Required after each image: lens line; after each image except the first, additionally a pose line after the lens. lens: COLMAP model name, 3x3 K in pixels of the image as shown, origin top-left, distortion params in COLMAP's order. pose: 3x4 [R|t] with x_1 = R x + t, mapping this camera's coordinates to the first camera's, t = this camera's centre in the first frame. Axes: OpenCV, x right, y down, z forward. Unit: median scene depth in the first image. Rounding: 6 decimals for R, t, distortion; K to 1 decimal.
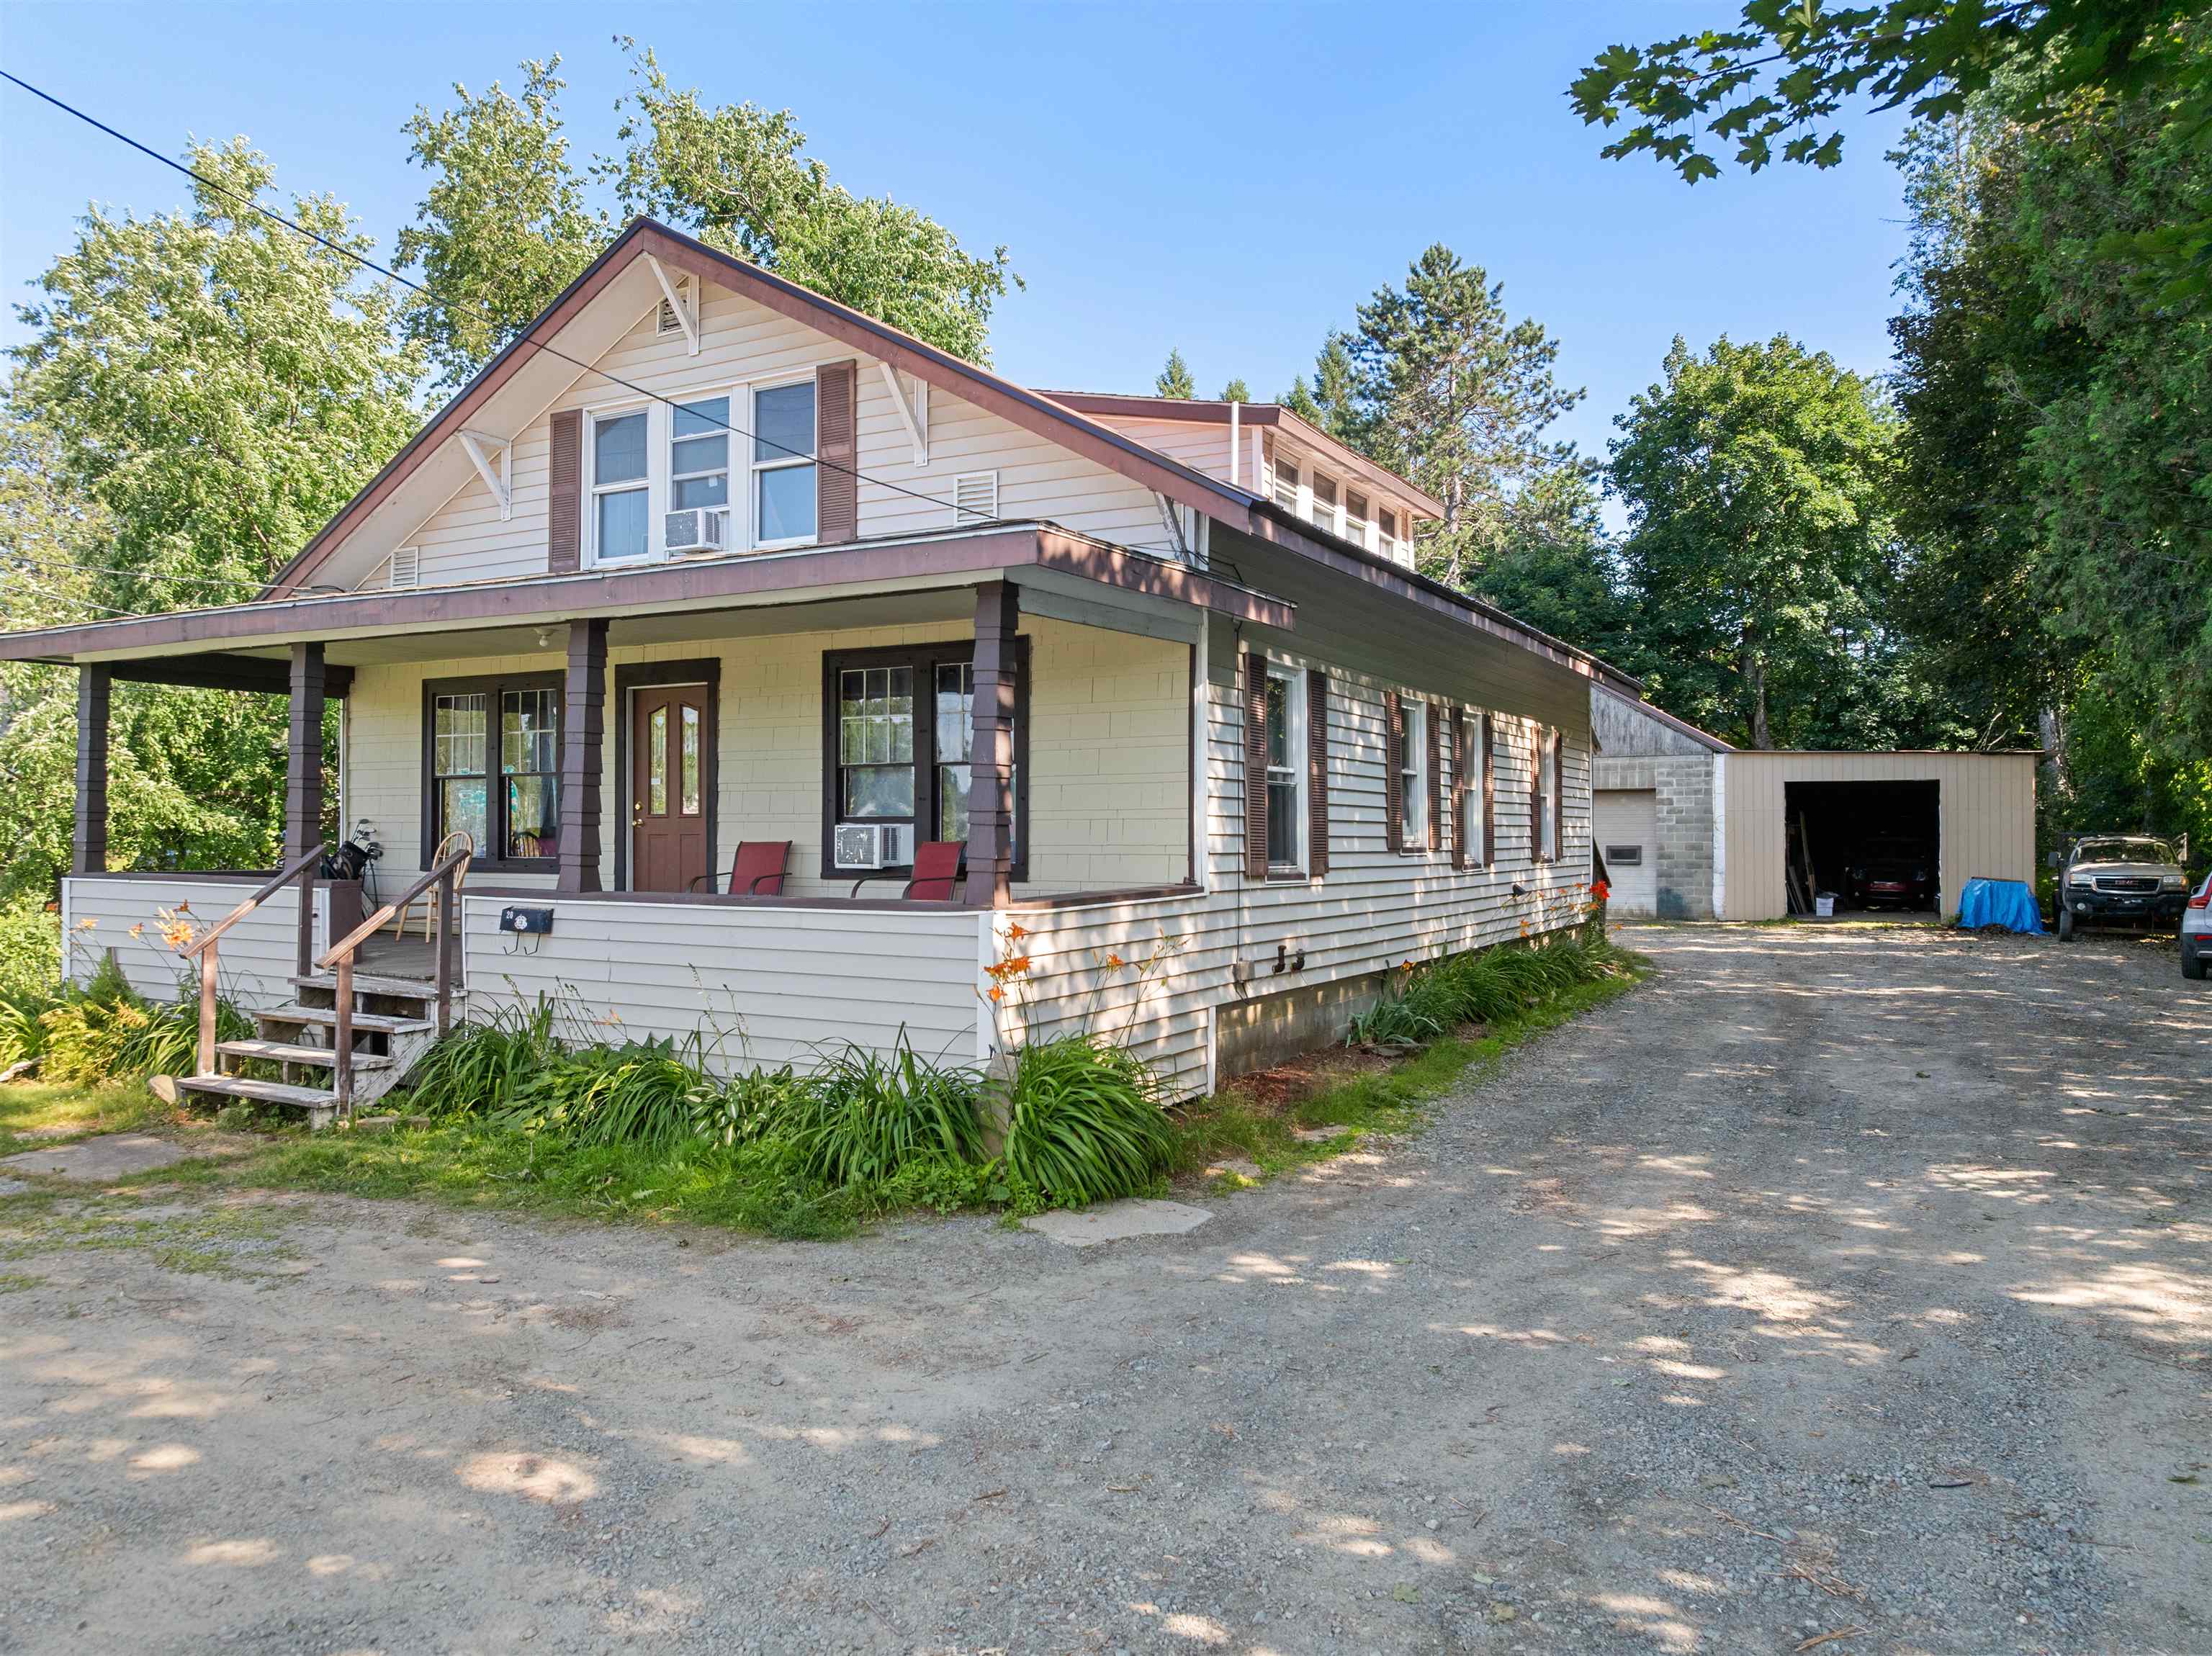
lens RADIAL K [[1565.9, 0, 1115.4], [0, 1565.9, 827.4], [0, 0, 1]] dist [-0.030232, -0.005605]
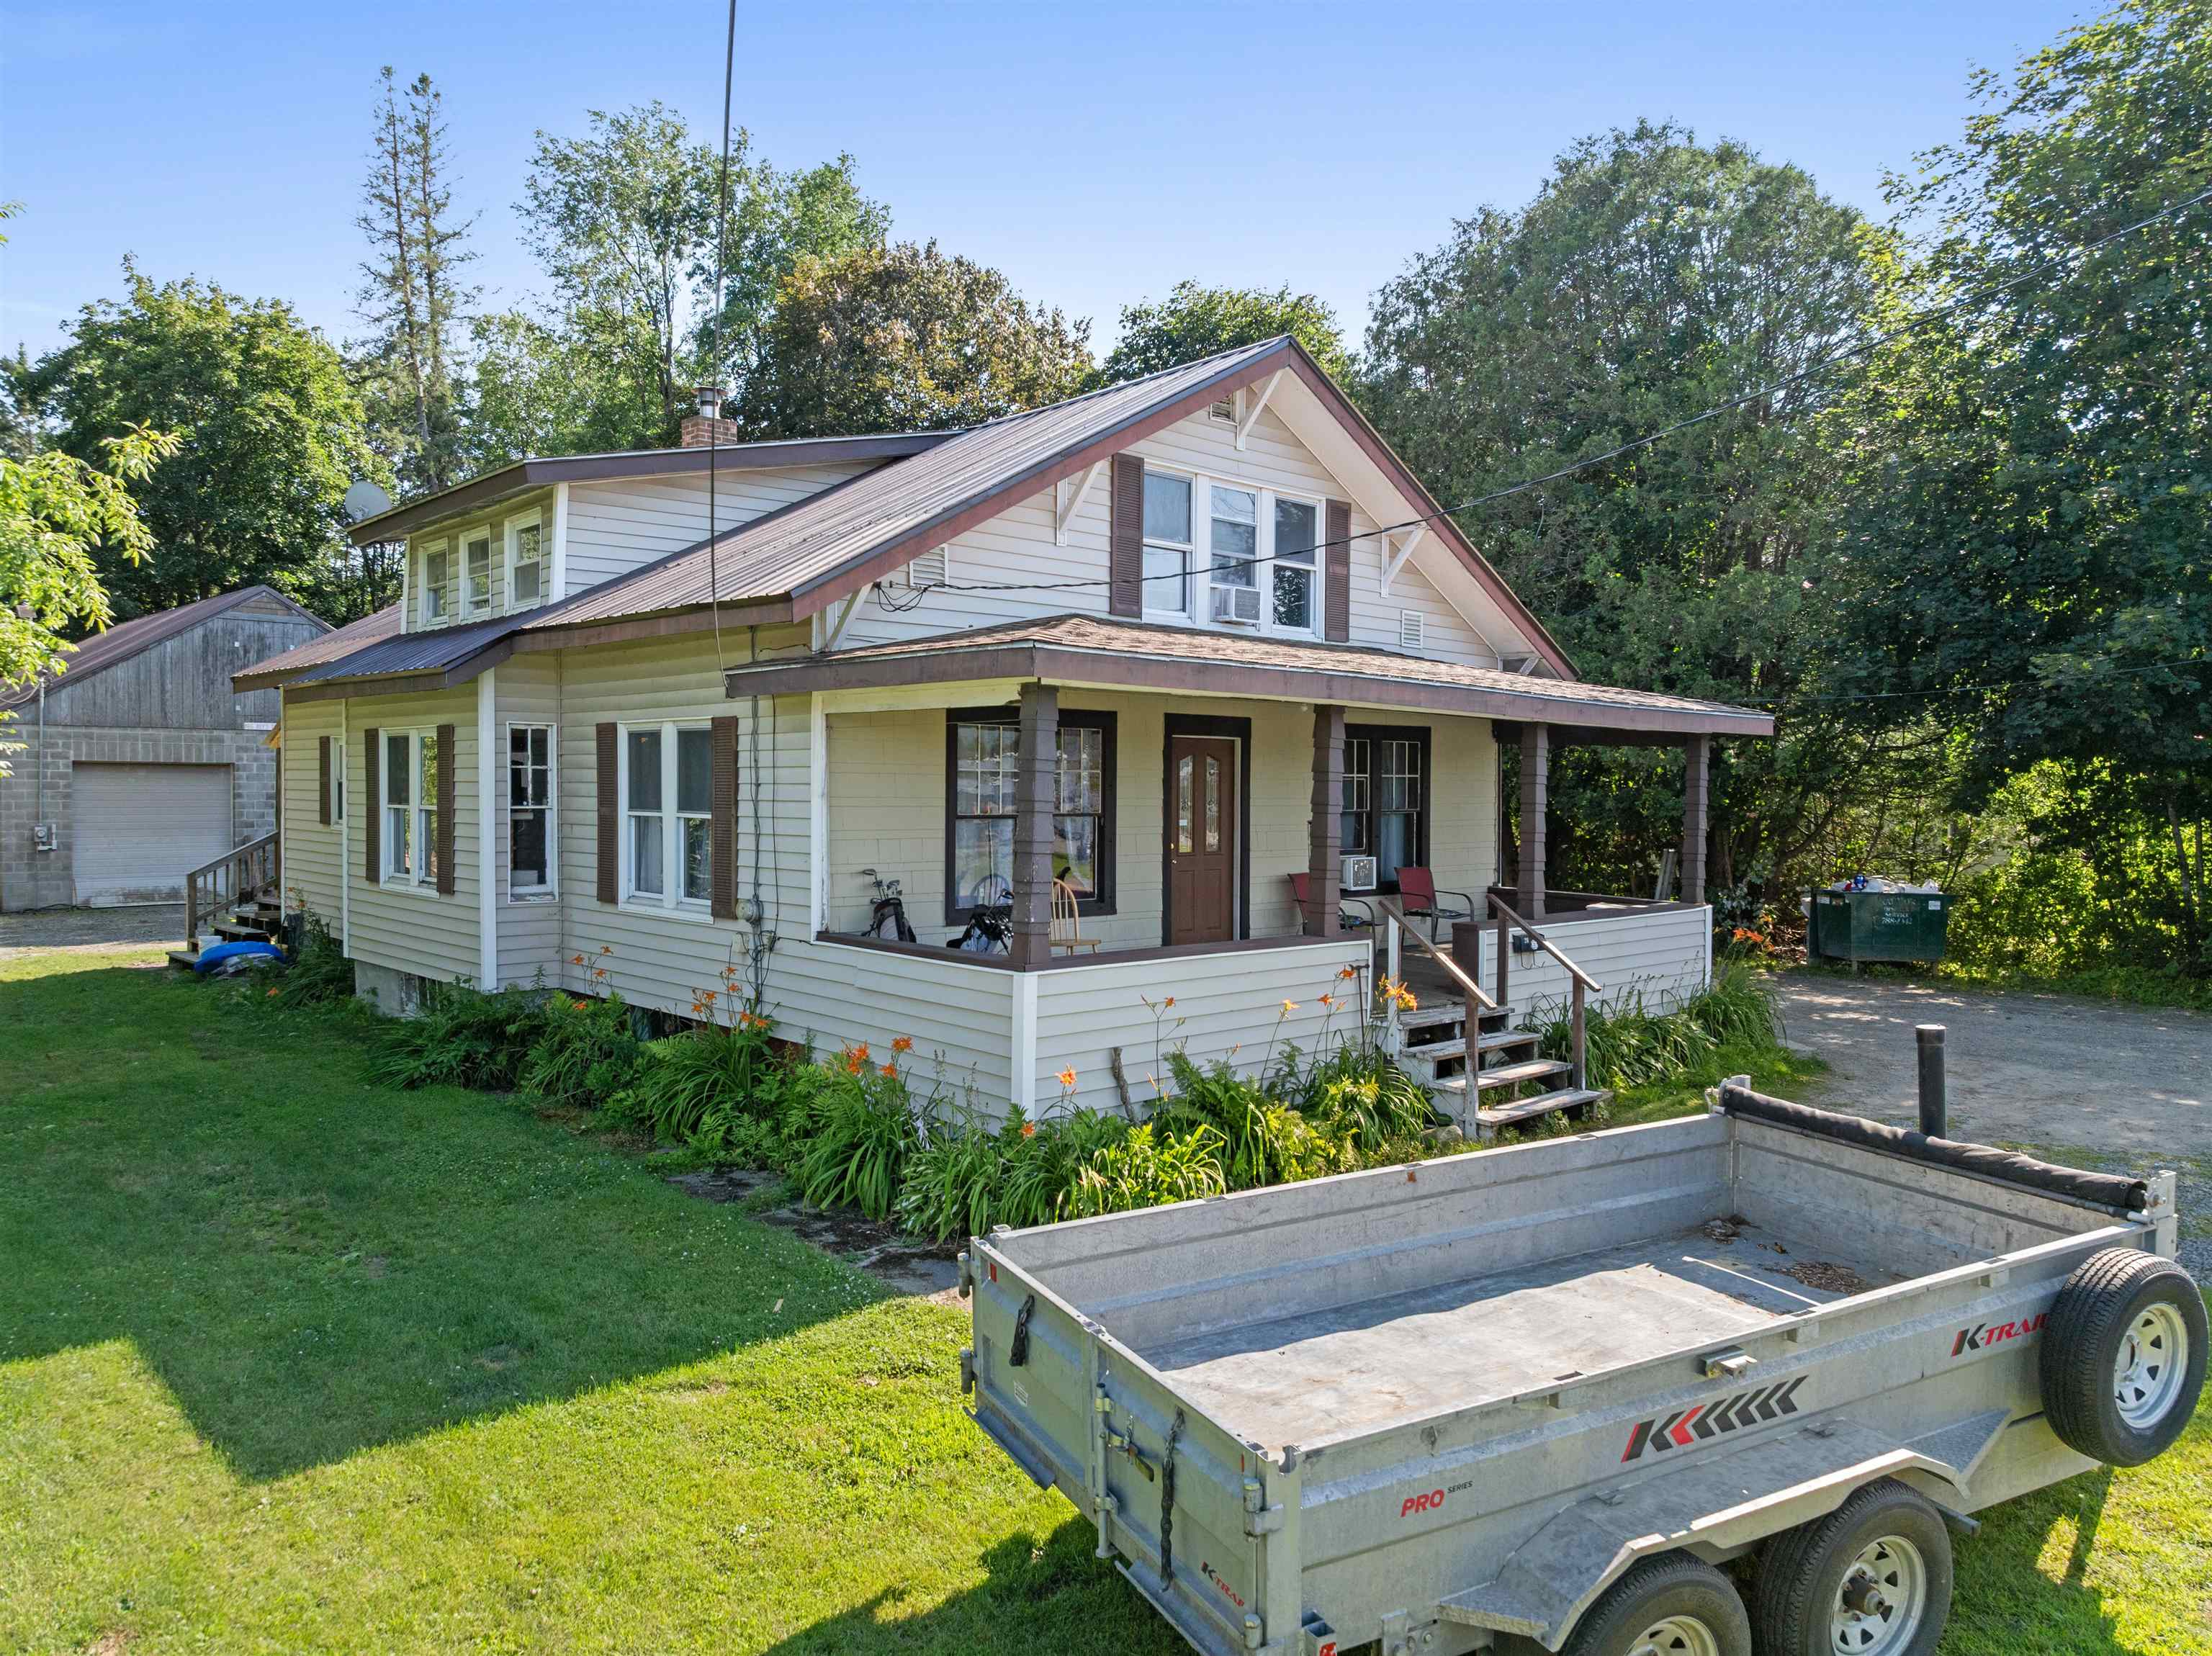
lens RADIAL K [[1573.4, 0, 1111.8], [0, 1573.4, 801.4], [0, 0, 1]] dist [-0.039687, 0.006630]
pose [[0.309057, -0.010172, 0.950989, -1.421675], [-0.012220, 0.999818, 0.014666, -0.062655], [-0.950965, -0.016153, 0.308876, 0.743103]]
